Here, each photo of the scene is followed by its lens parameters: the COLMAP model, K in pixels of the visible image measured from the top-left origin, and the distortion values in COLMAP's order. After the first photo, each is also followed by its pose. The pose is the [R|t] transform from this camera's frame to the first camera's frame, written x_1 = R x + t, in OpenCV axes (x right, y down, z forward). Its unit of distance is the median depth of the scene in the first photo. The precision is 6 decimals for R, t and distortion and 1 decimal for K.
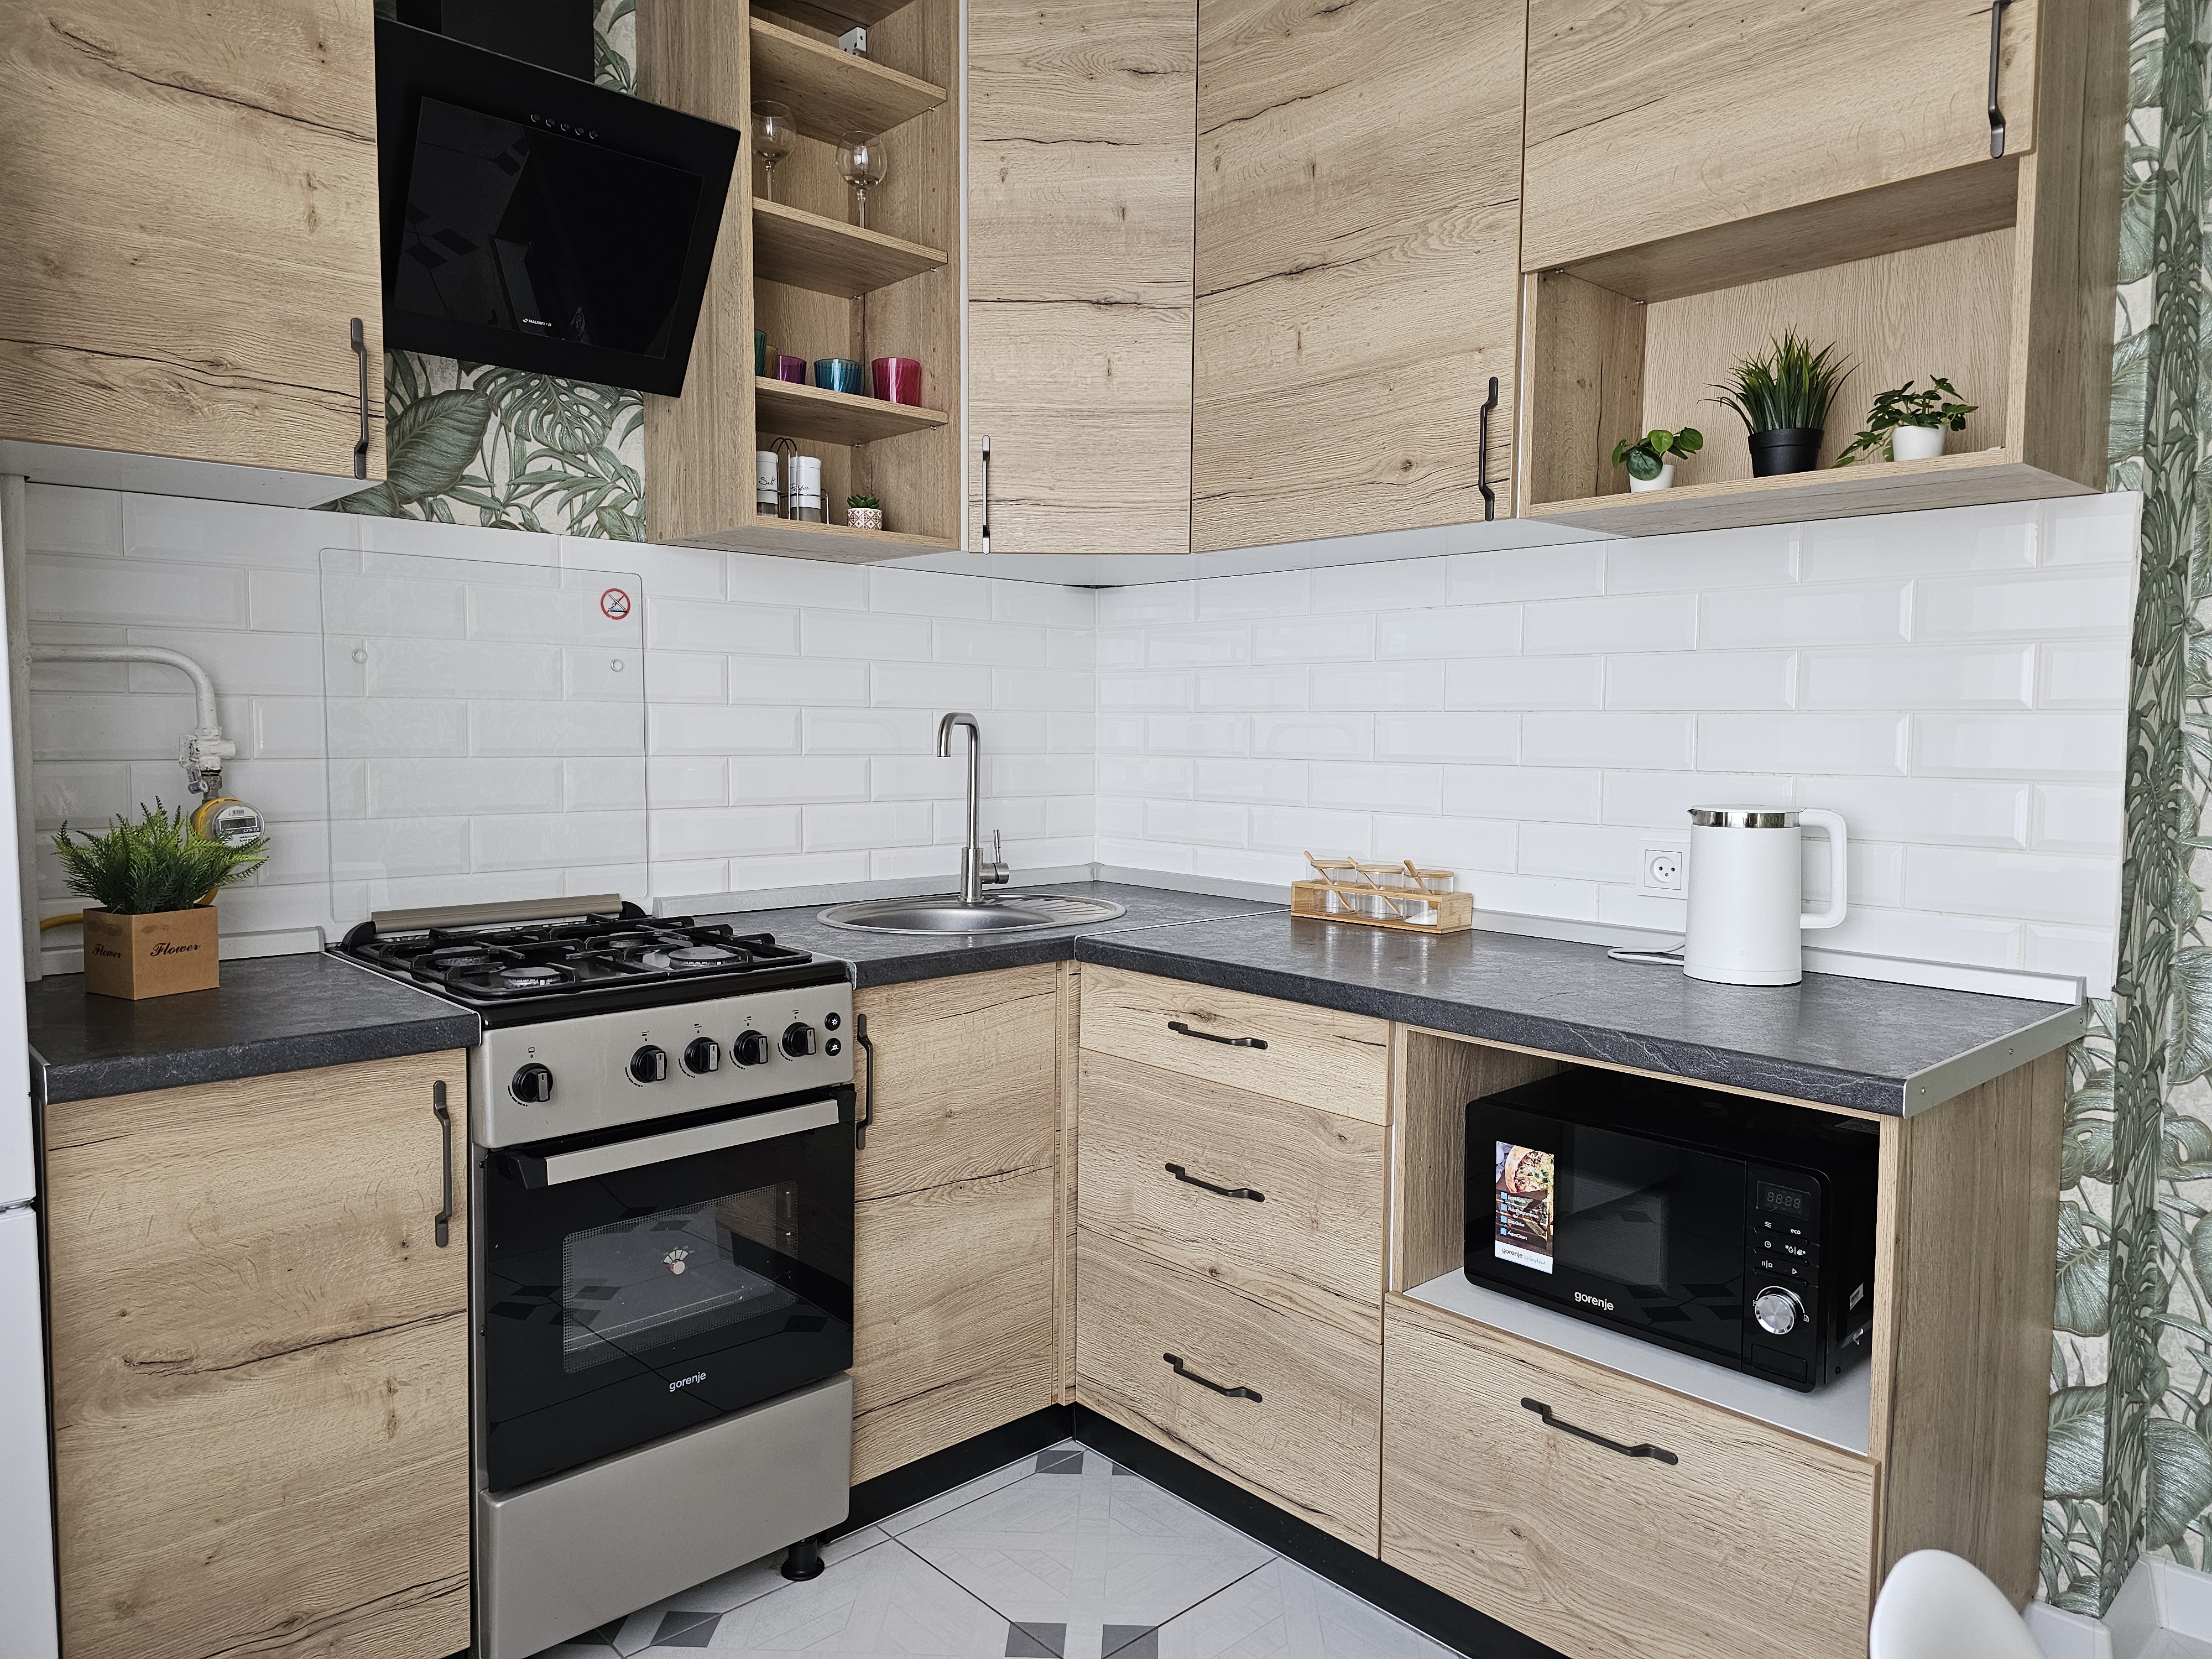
lens RADIAL K [[1485.4, 0, 1116.7], [0, 1485.4, 820.5], [0, 0, 1]] dist [0.056104, -0.052216]
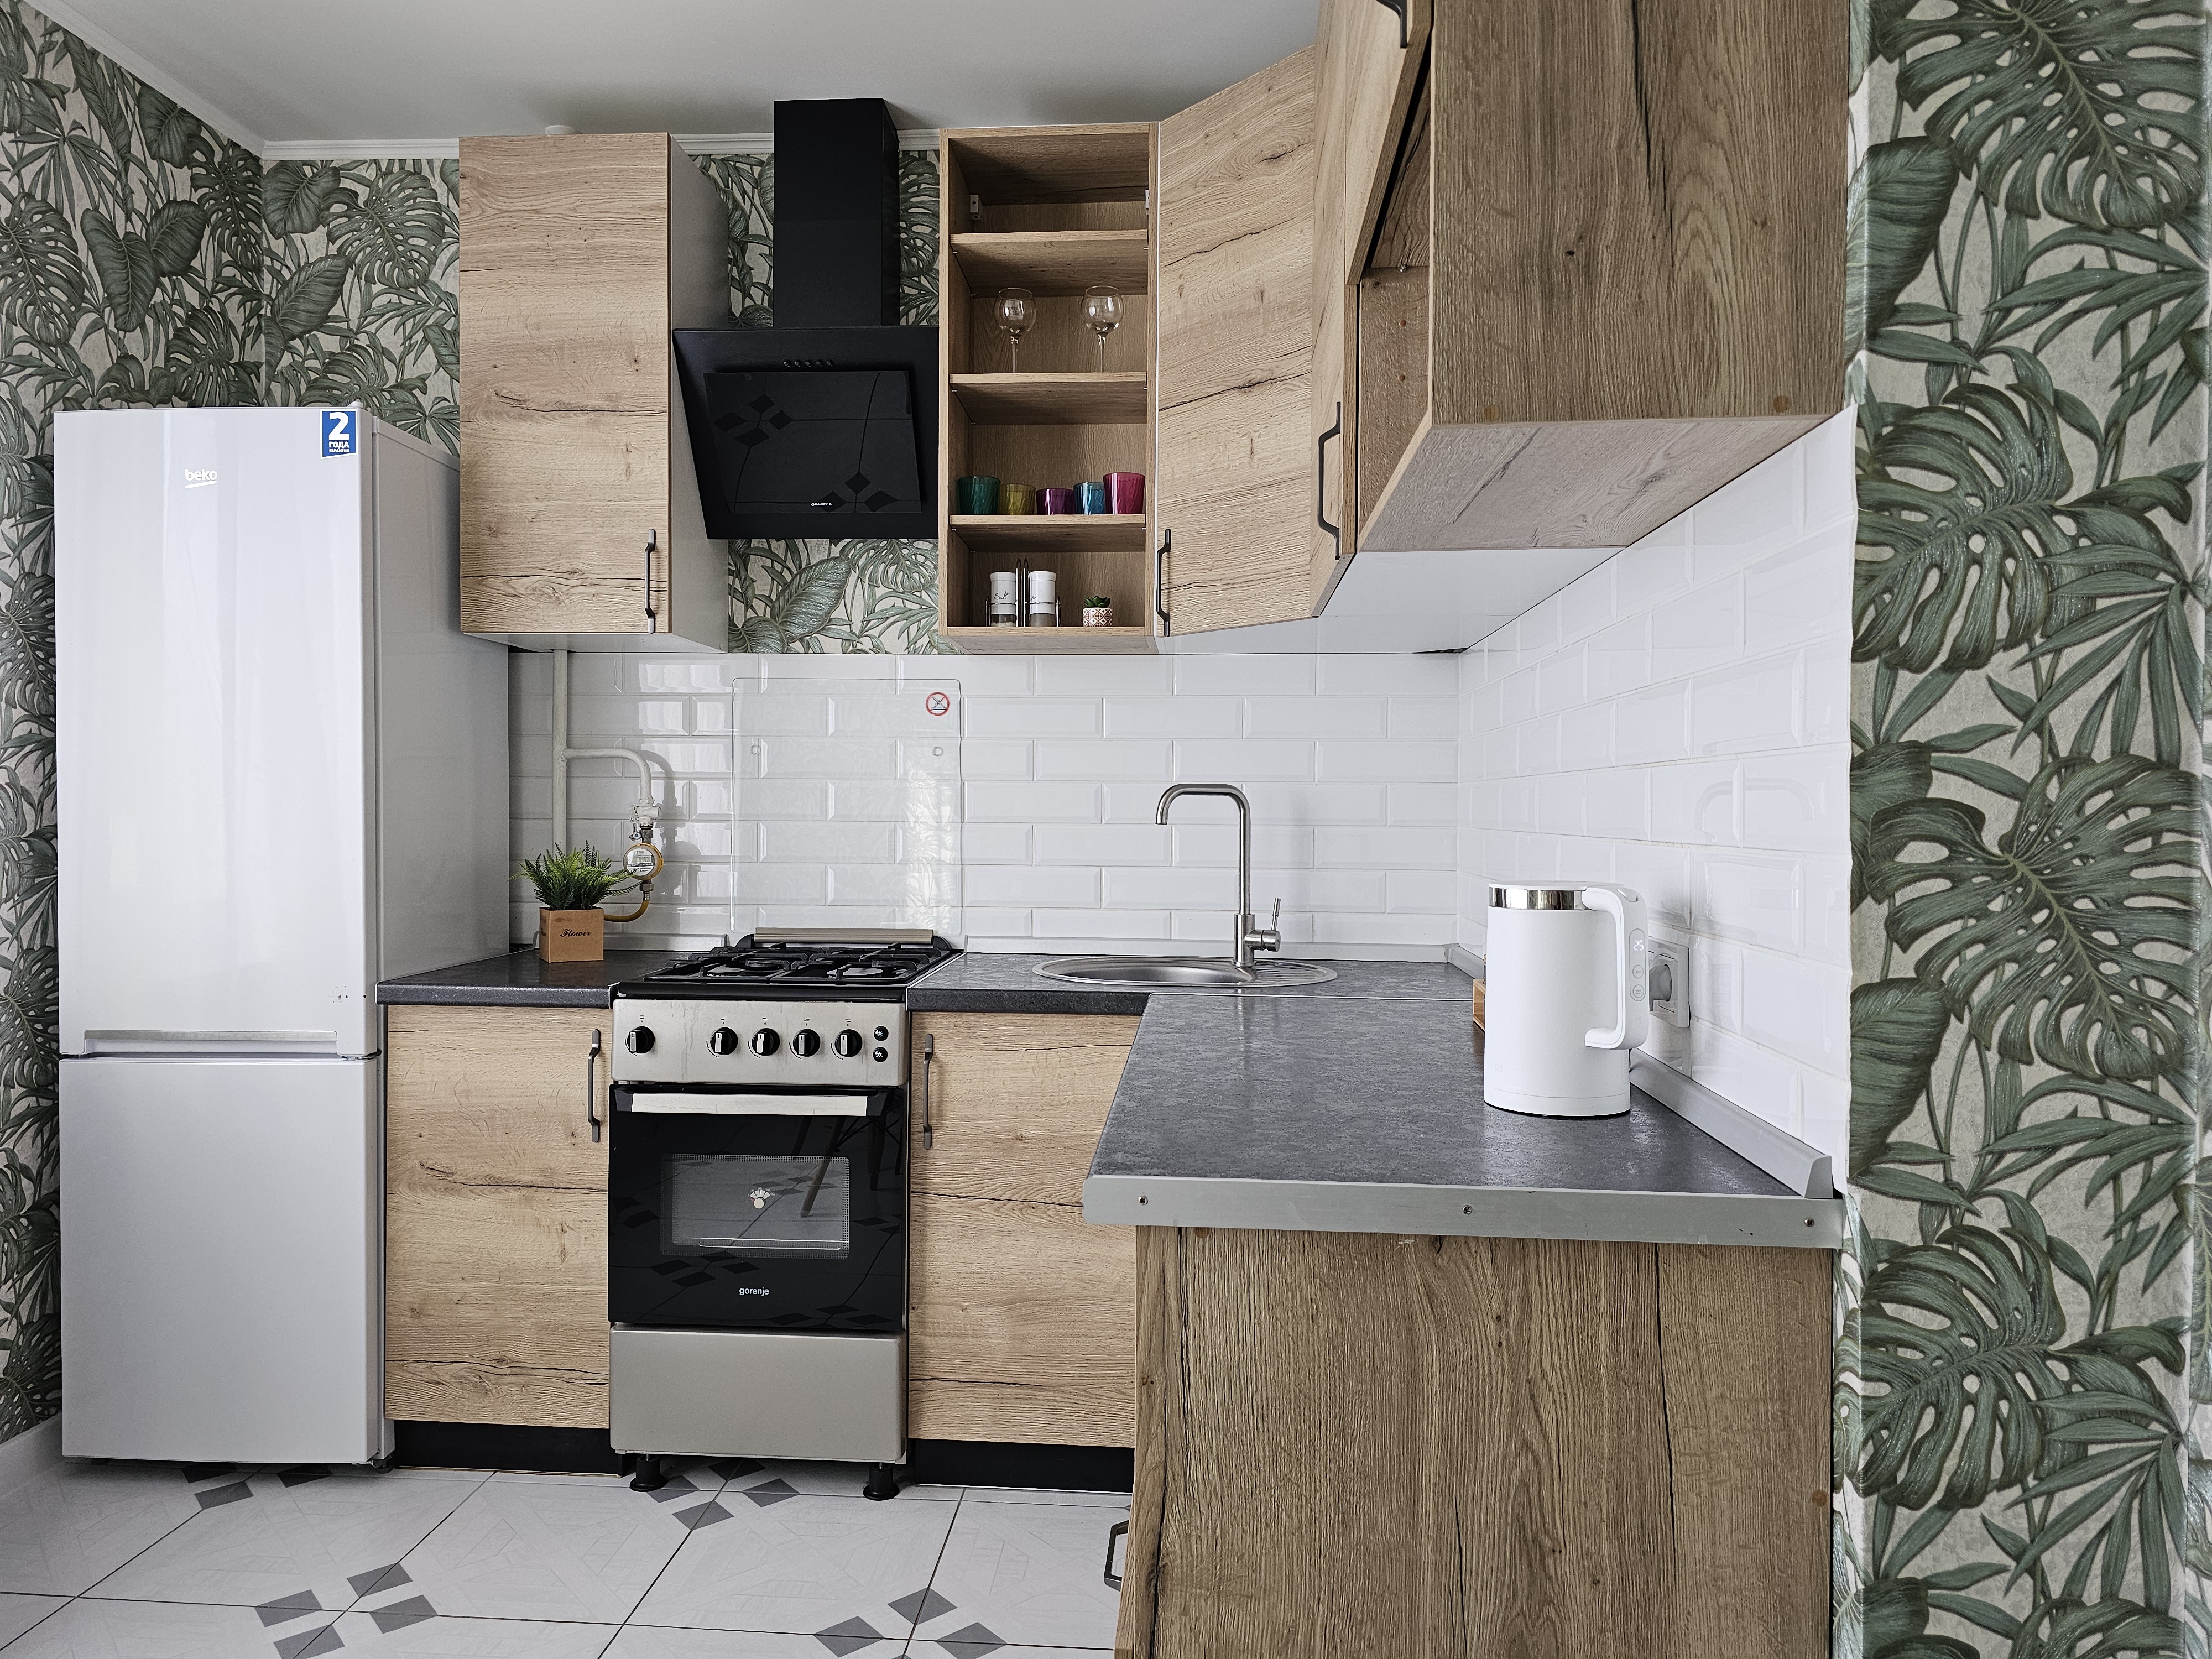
lens RADIAL K [[1485.4, 0, 1109.5], [0, 1485.4, 829.2], [0, 0, 1]] dist [0.056104, -0.052216]
pose [[0.671233, 0.005411, -0.741227, 0.794329], [-0.050648, 0.997971, -0.038581, 0.004711], [0.739514, 0.063438, 0.670145, 0.292860]]
